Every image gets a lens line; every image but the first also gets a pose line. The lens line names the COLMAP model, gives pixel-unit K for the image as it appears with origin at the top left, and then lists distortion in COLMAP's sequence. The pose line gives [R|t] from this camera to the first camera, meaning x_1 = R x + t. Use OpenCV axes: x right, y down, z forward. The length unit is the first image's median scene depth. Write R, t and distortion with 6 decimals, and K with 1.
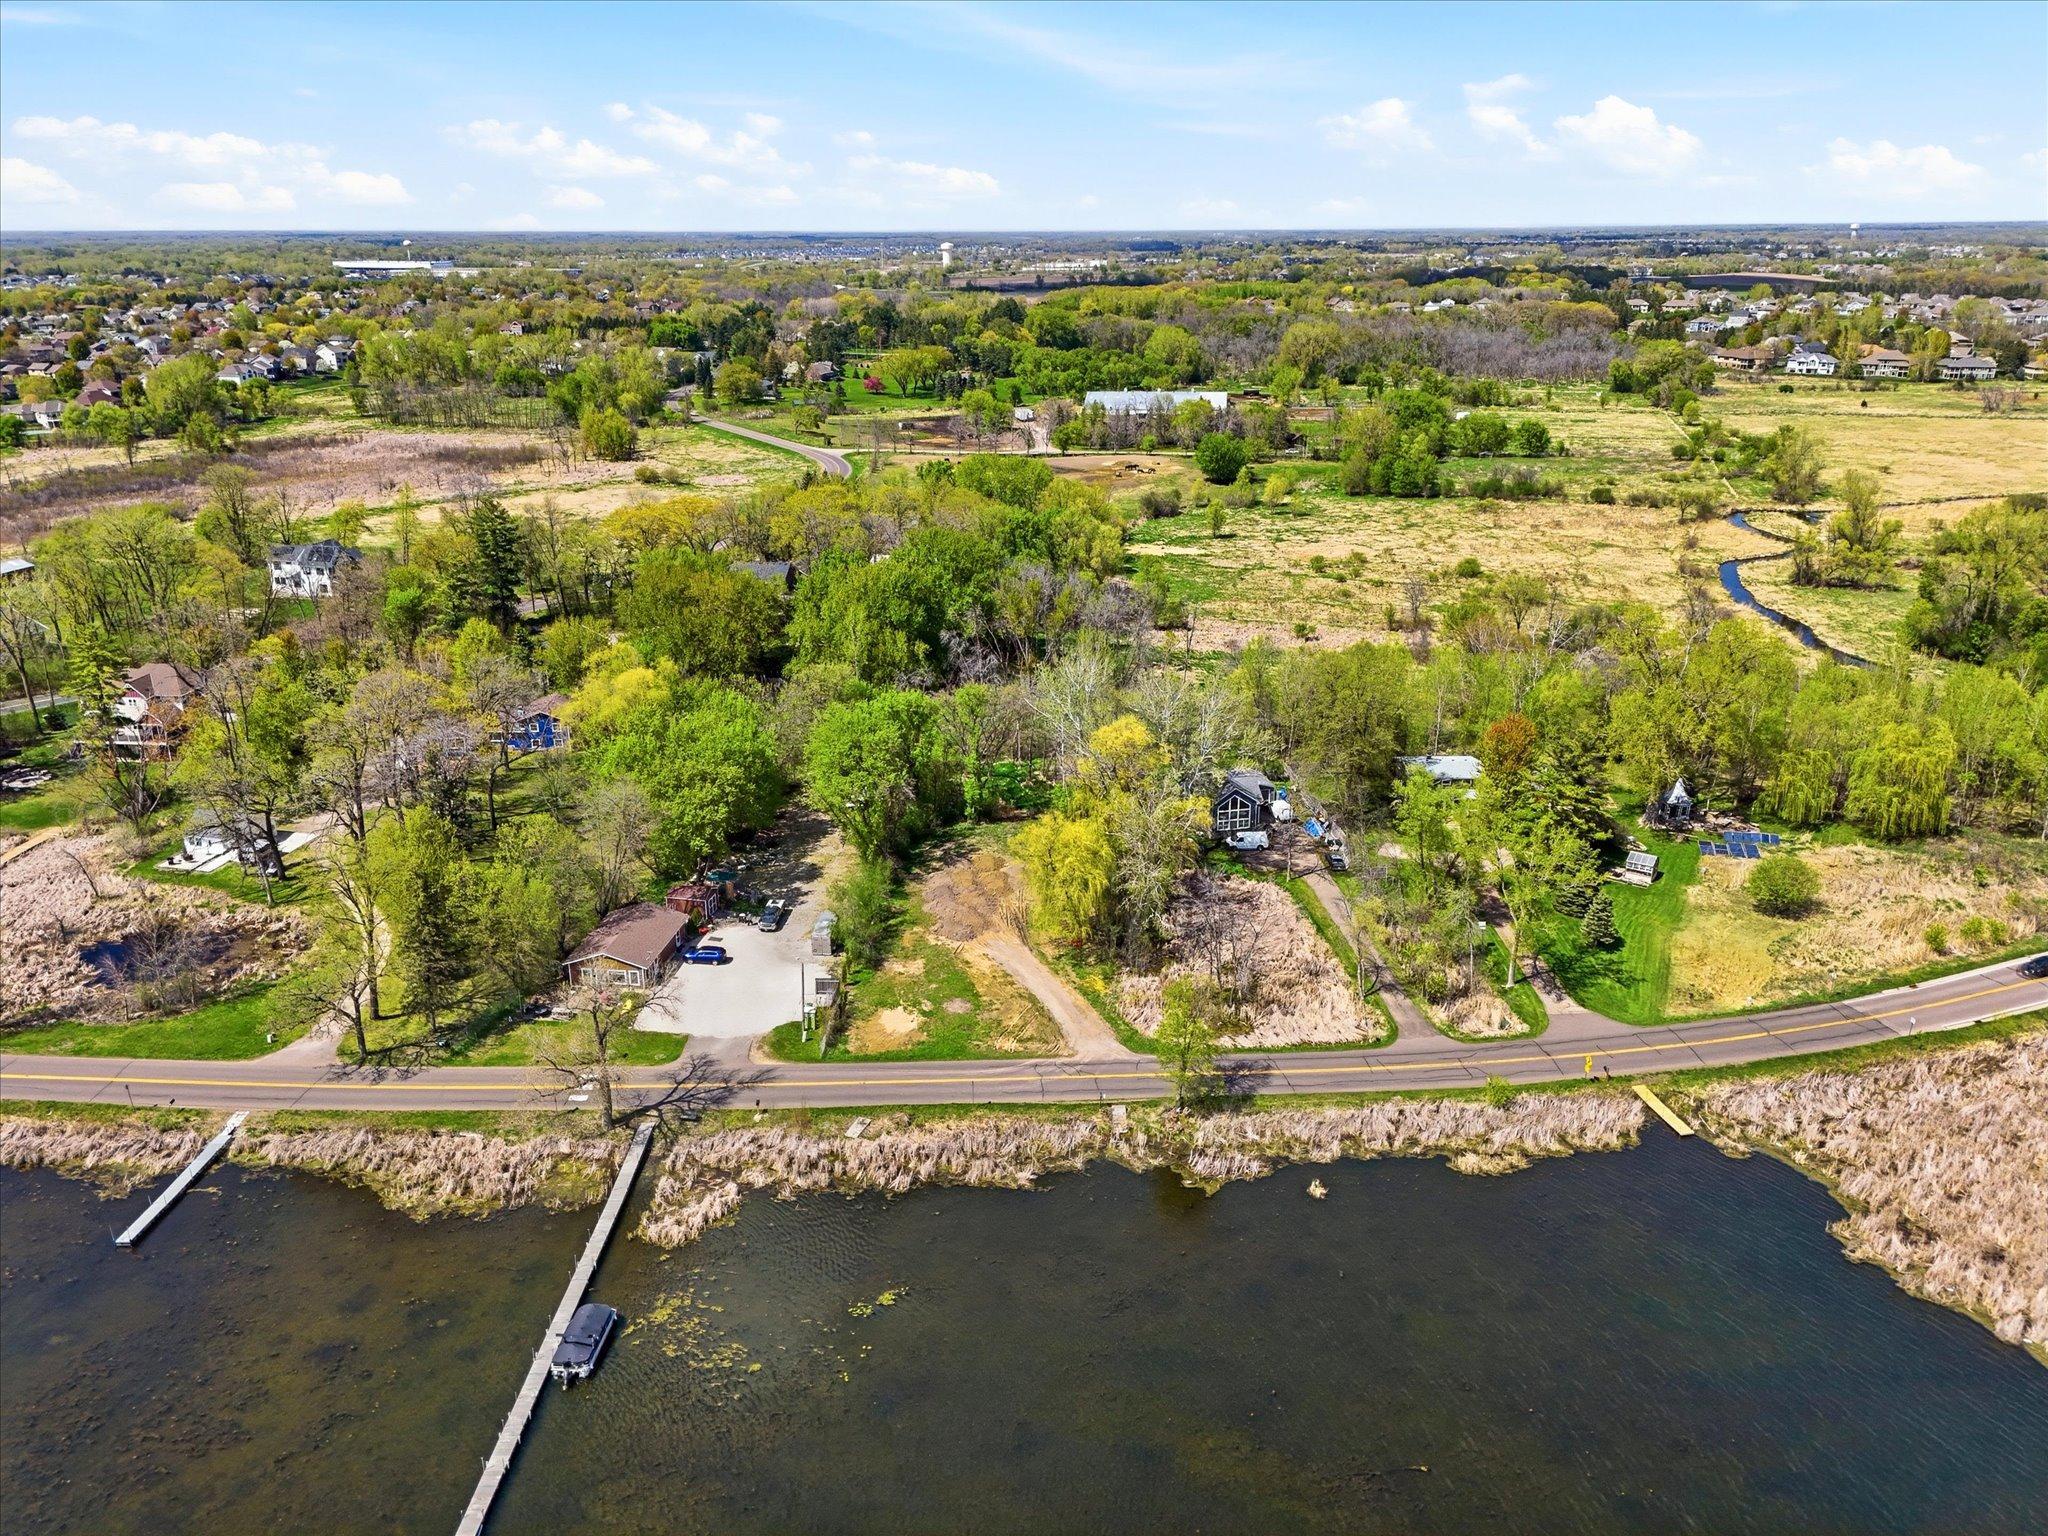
lens RADIAL K [[1497.0, 0, 1034.4], [0, 1497.0, 738.4], [0, 0, 1]] dist [0.078063, -0.072310]
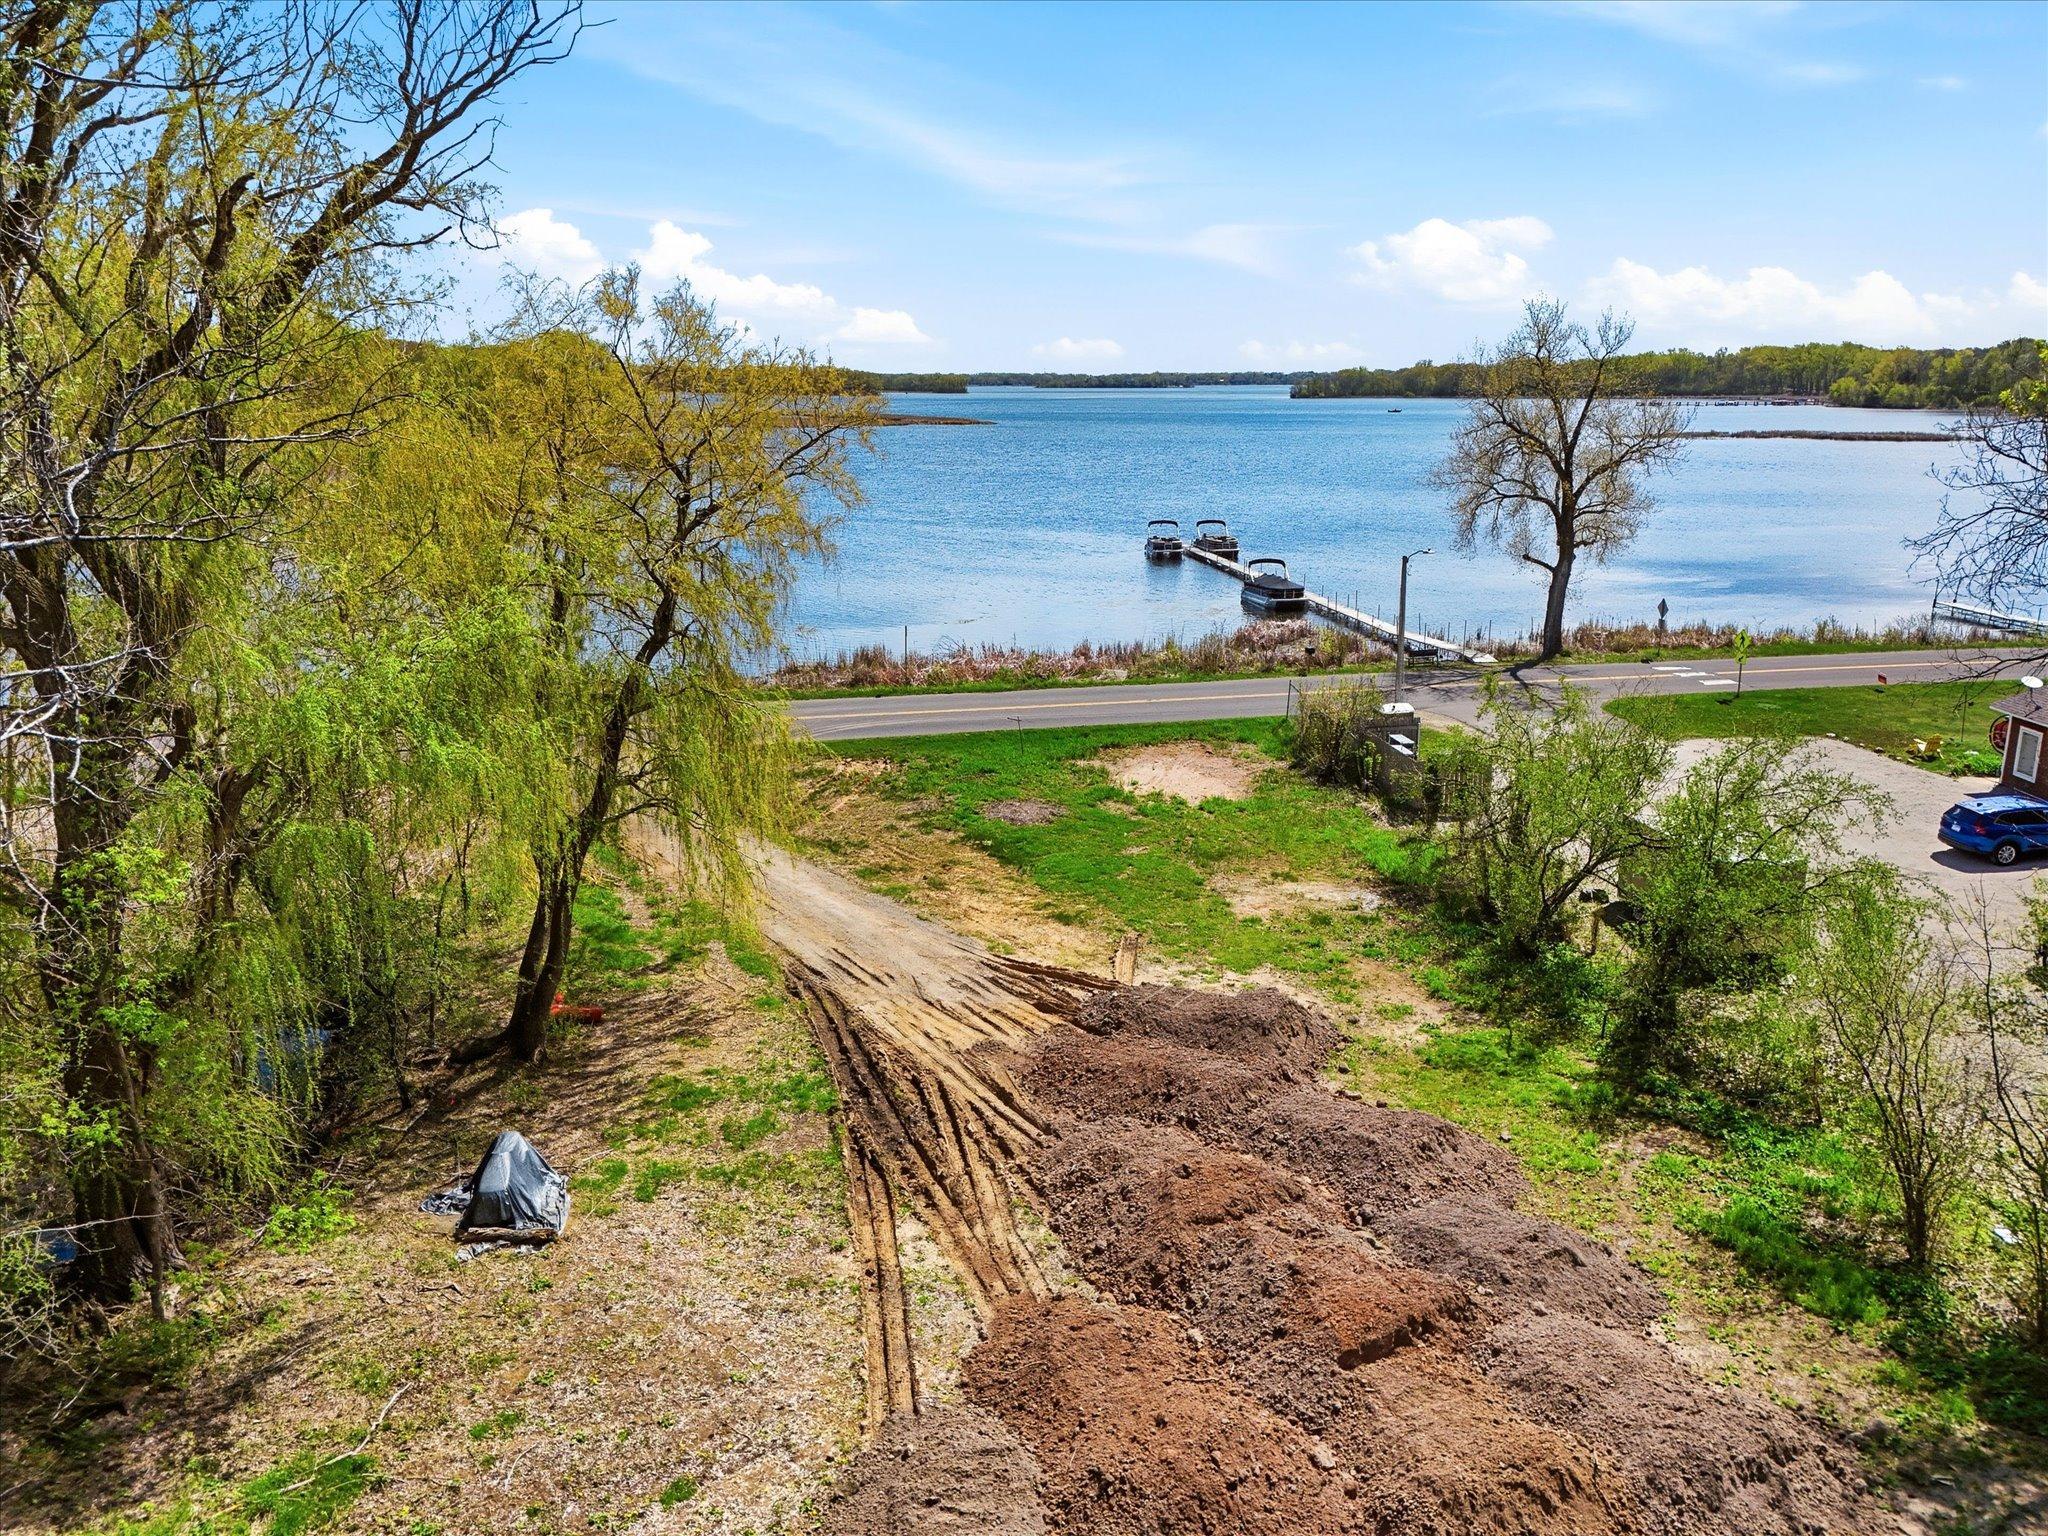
lens RADIAL K [[1497.0, 0, 1017.9], [0, 1497.0, 771.3], [0, 0, 1]] dist [0.078063, -0.072310]
pose [[-0.987385, 0.045488, -0.151661, -0.001091], [-0.045764, 0.834976, 0.548380, -0.005308], [0.151578, 0.548403, -0.822362, 1.206545]]
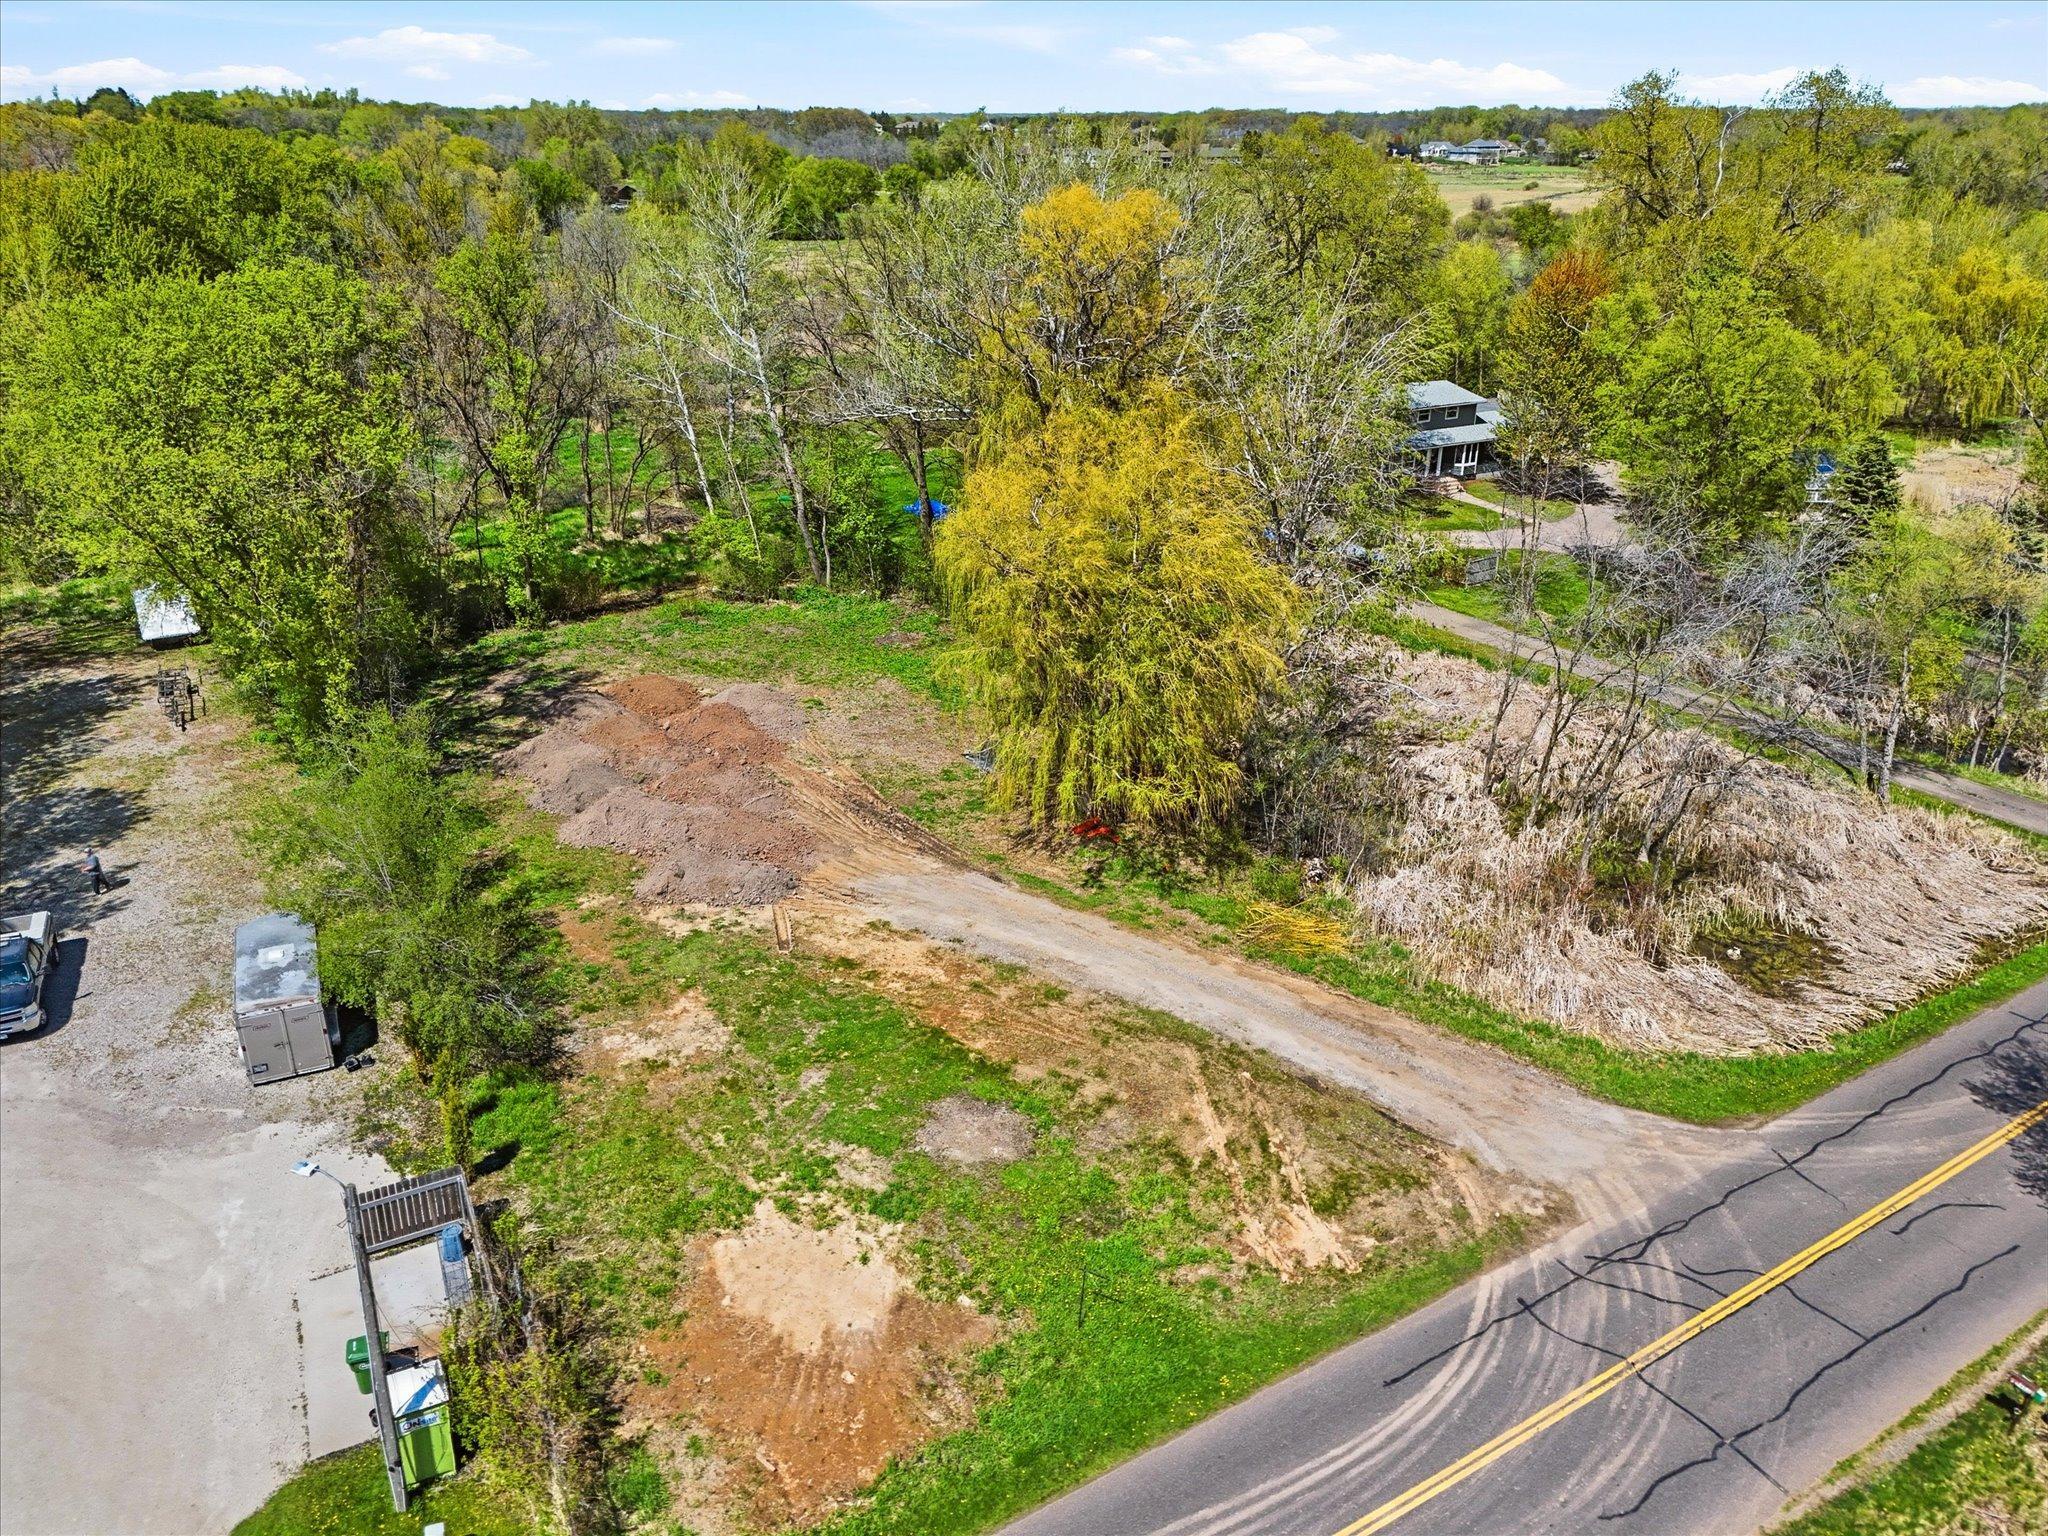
lens RADIAL K [[1497.0, 0, 1005.2], [0, 1497.0, 764.2], [0, 0, 1]] dist [0.078063, -0.072310]
pose [[0.877466, -0.186280, 0.441987, -0.142998], [0.152184, 0.982014, 0.111752, 0.083931], [-0.454855, -0.030796, 0.890033, 0.734991]]
